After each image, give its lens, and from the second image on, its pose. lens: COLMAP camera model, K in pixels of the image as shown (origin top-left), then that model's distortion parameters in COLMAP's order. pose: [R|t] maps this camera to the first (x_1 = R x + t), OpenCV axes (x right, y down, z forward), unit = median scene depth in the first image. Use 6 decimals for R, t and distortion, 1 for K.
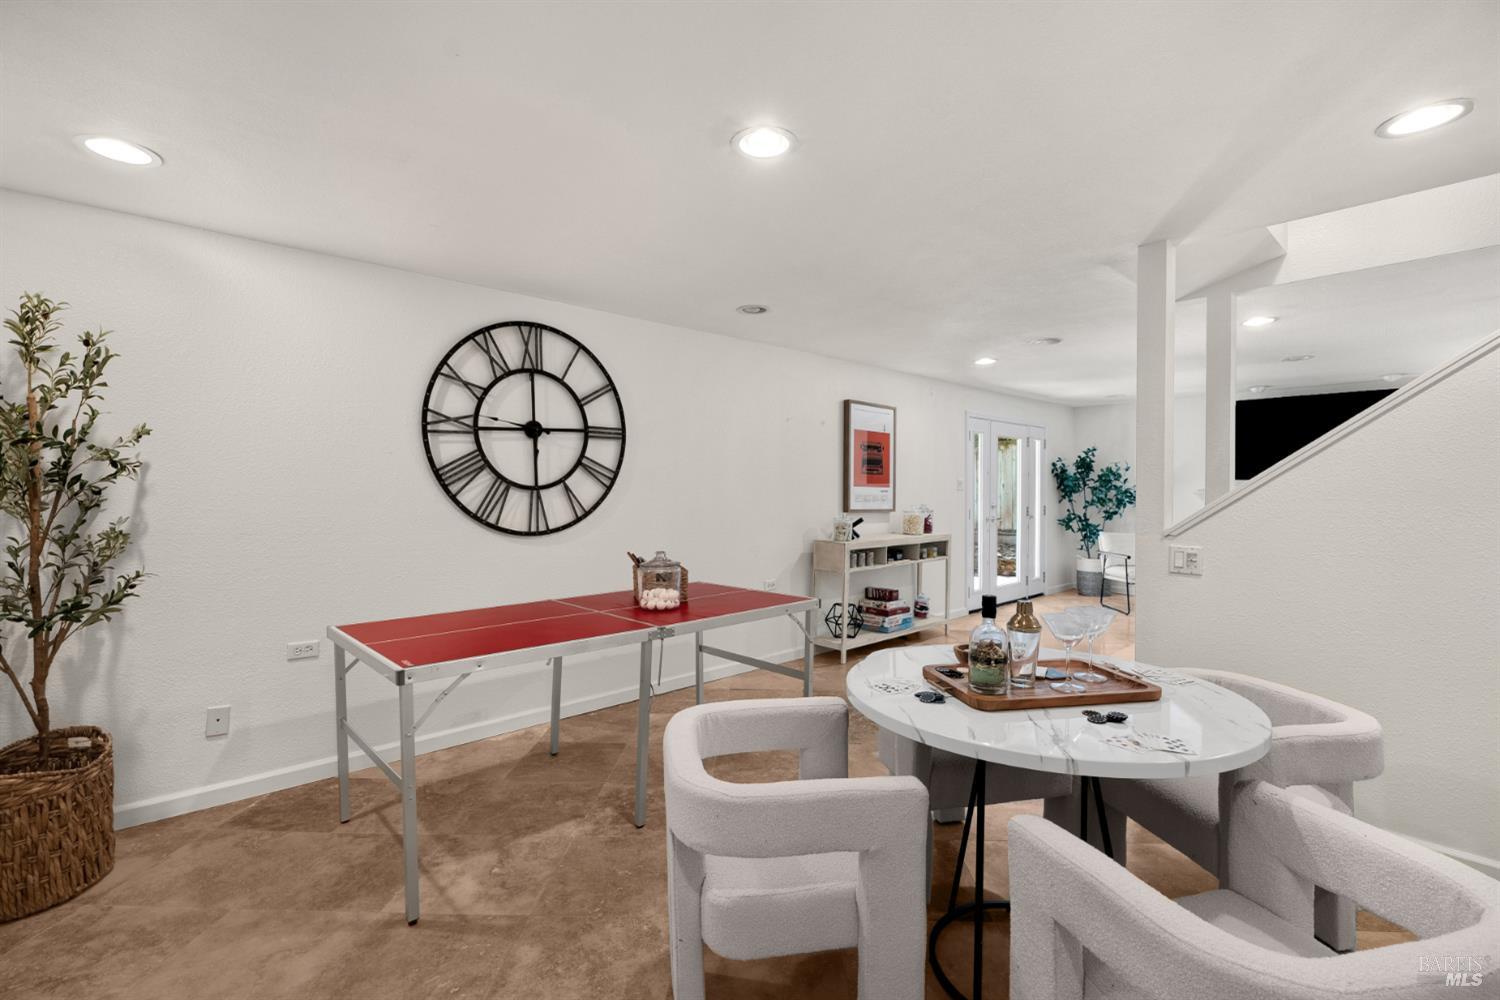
lens RADIAL K [[685.0, 0, 750.7], [0, 685.0, 503.2], [0, 0, 1]] dist [-0.010953, 0.000010]
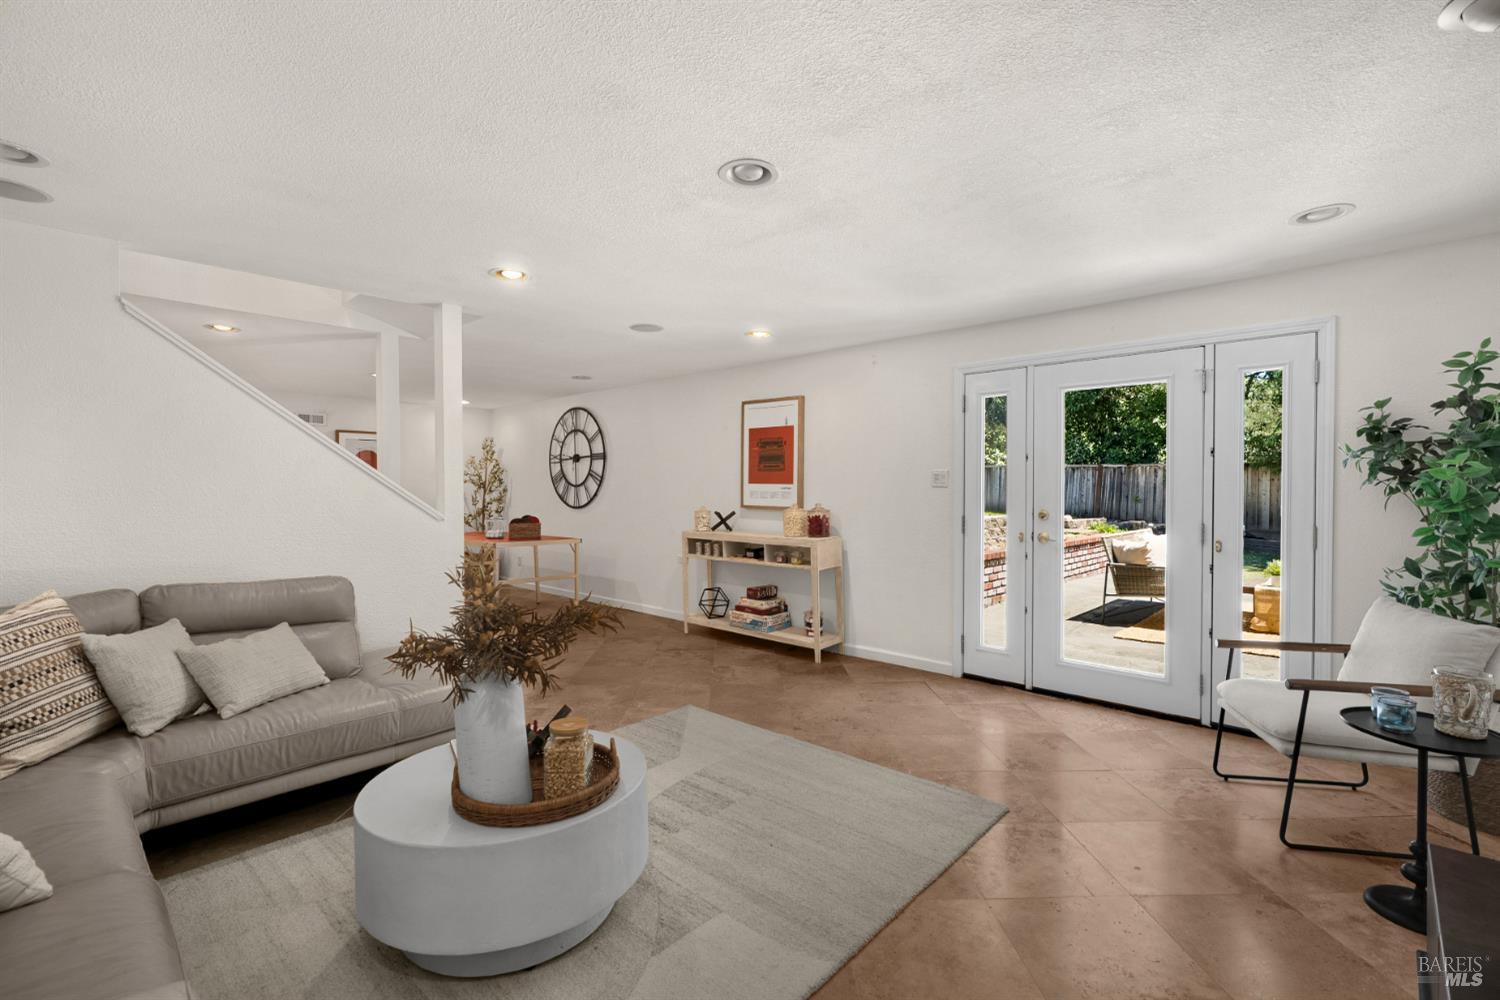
lens RADIAL K [[685.0, 0, 750.7], [0, 685.0, 498.4], [0, 0, 1]] dist [-0.010953, 0.000010]
pose [[0.044347, 0.013162, -0.998930, 1.713131], [-0.022544, 0.999672, 0.012171, -0.020568], [0.998762, 0.021980, 0.044629, 1.368060]]
